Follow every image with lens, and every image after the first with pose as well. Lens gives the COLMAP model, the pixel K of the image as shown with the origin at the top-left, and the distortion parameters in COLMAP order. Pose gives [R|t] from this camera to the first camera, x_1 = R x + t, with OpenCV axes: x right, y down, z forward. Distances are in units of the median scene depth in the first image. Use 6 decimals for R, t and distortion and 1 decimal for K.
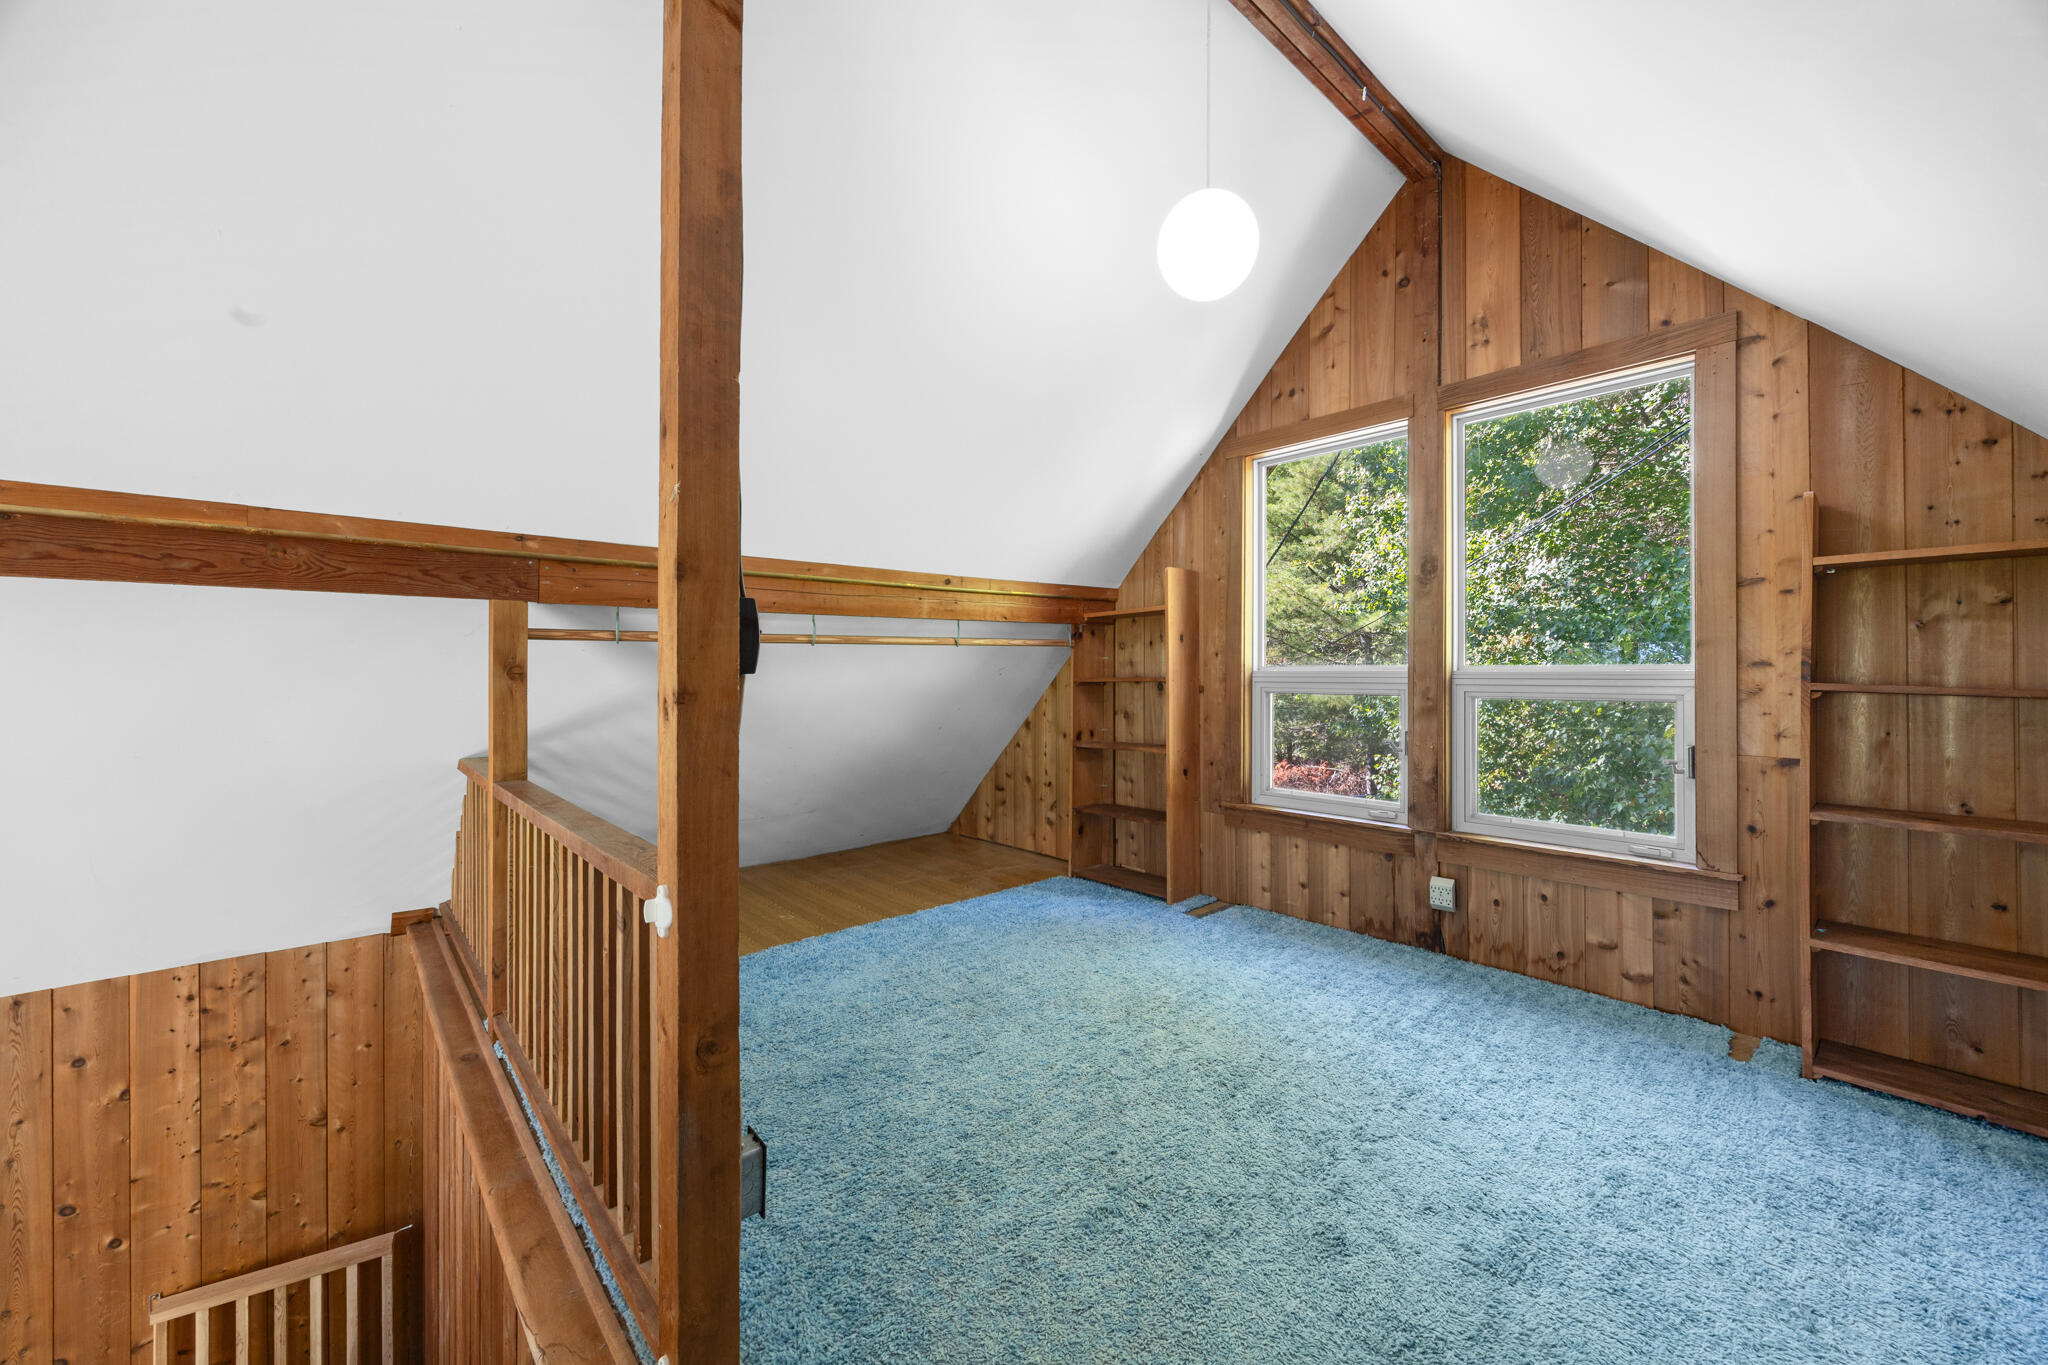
lens RADIAL K [[796.3, 0, 1039.3], [0, 796.3, 673.8], [0, 0, 1]] dist [-0.004107, 0.000808]
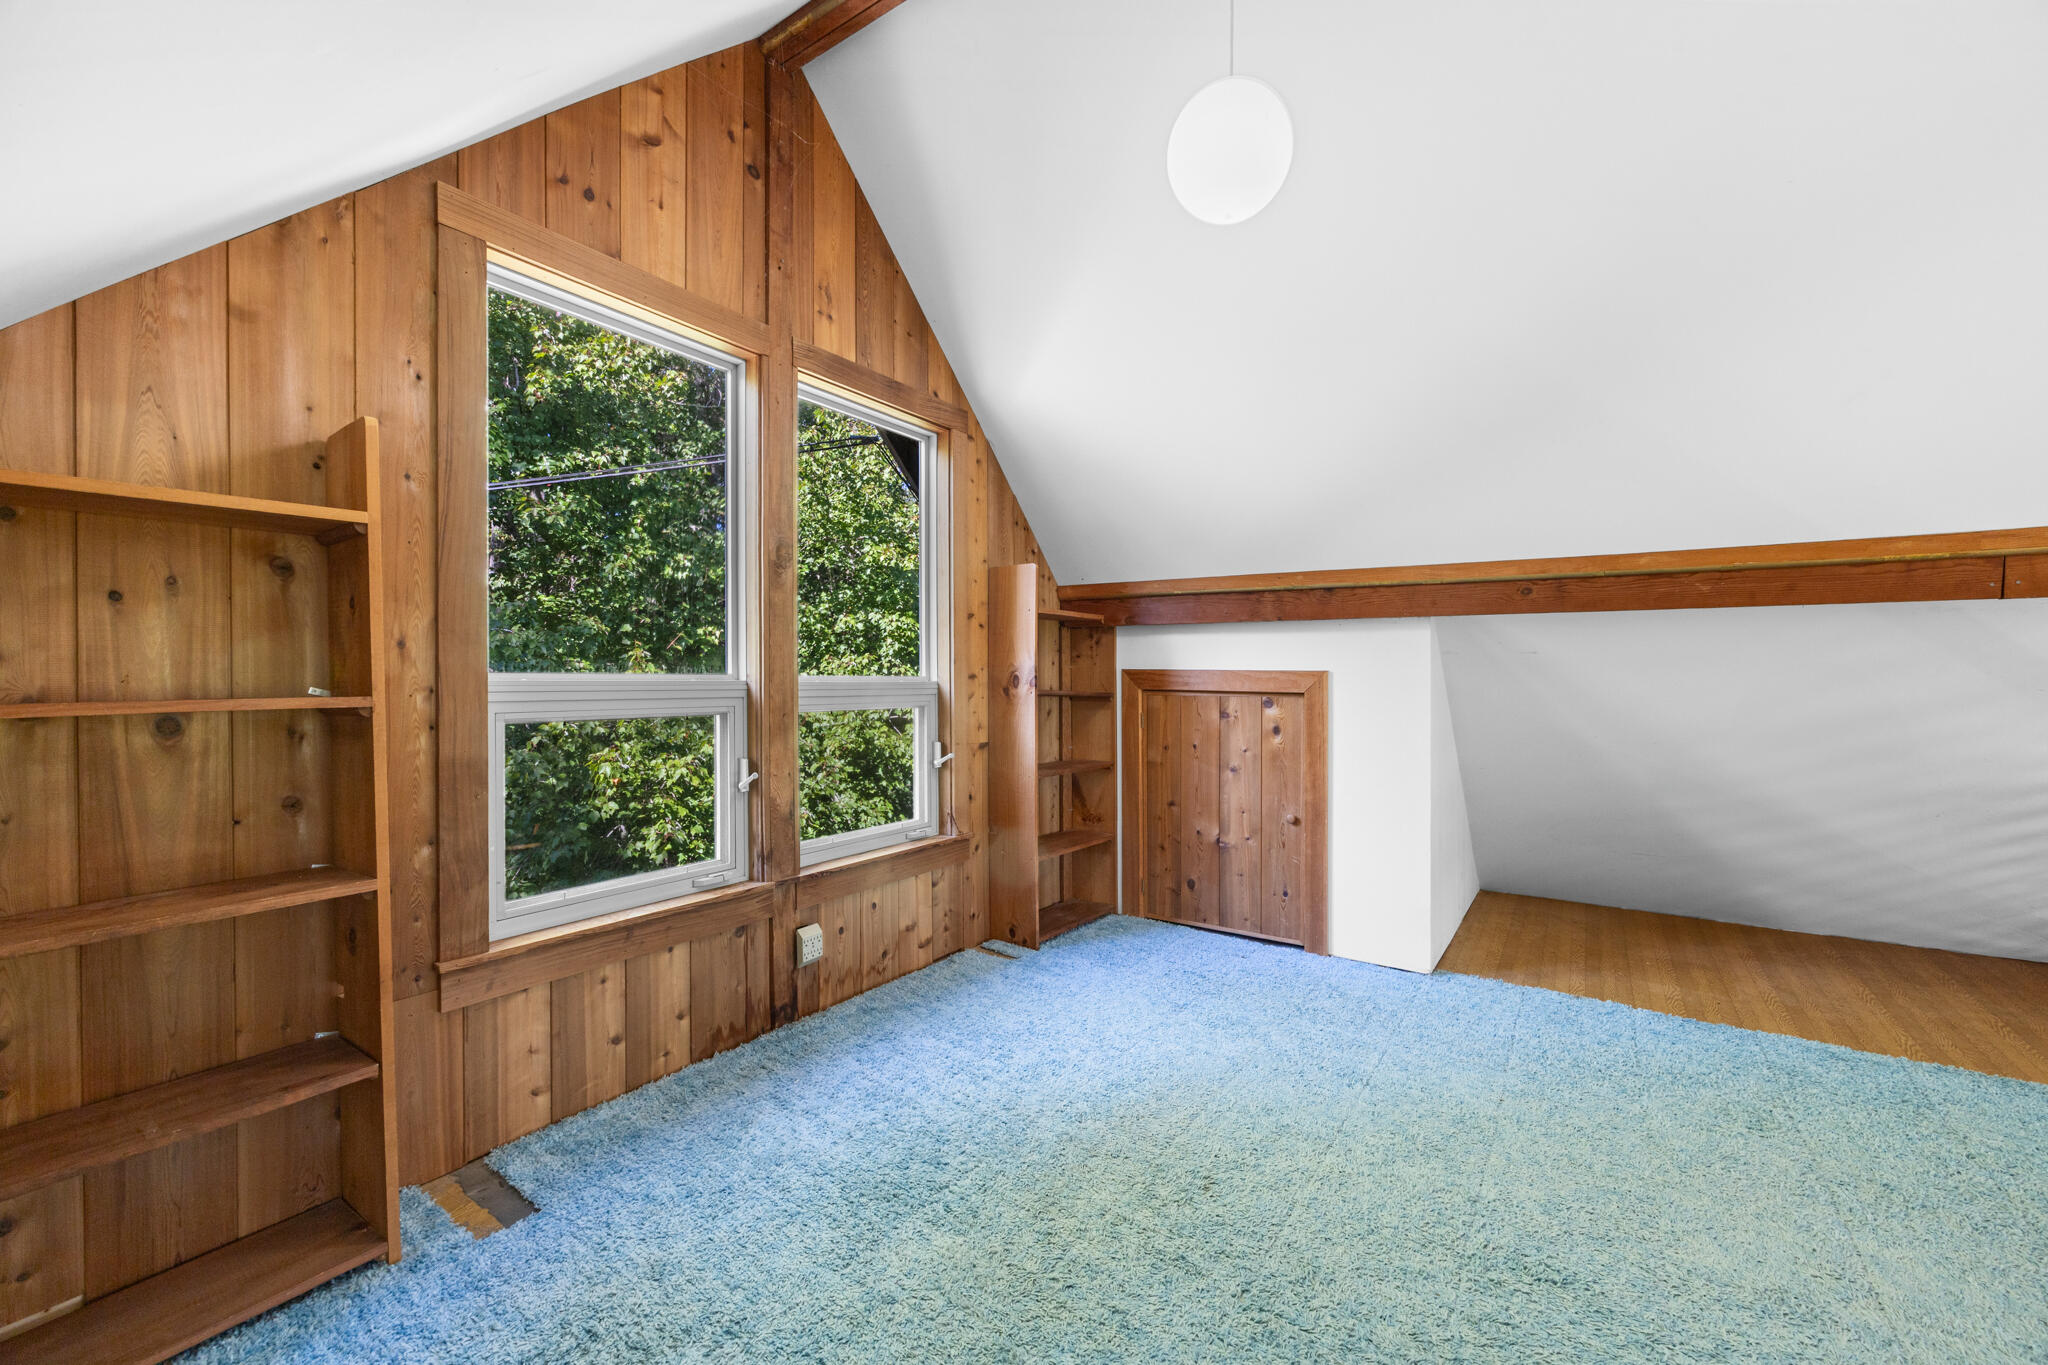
lens RADIAL K [[796.3, 0, 1034.8], [0, 796.3, 689.9], [0, 0, 1]] dist [-0.004107, 0.000808]
pose [[-0.228378, -0.010567, 0.973515, -0.358116], [-0.000569, 0.999942, 0.010721, -0.003520], [-0.973572, 0.001894, -0.228371, 0.933564]]
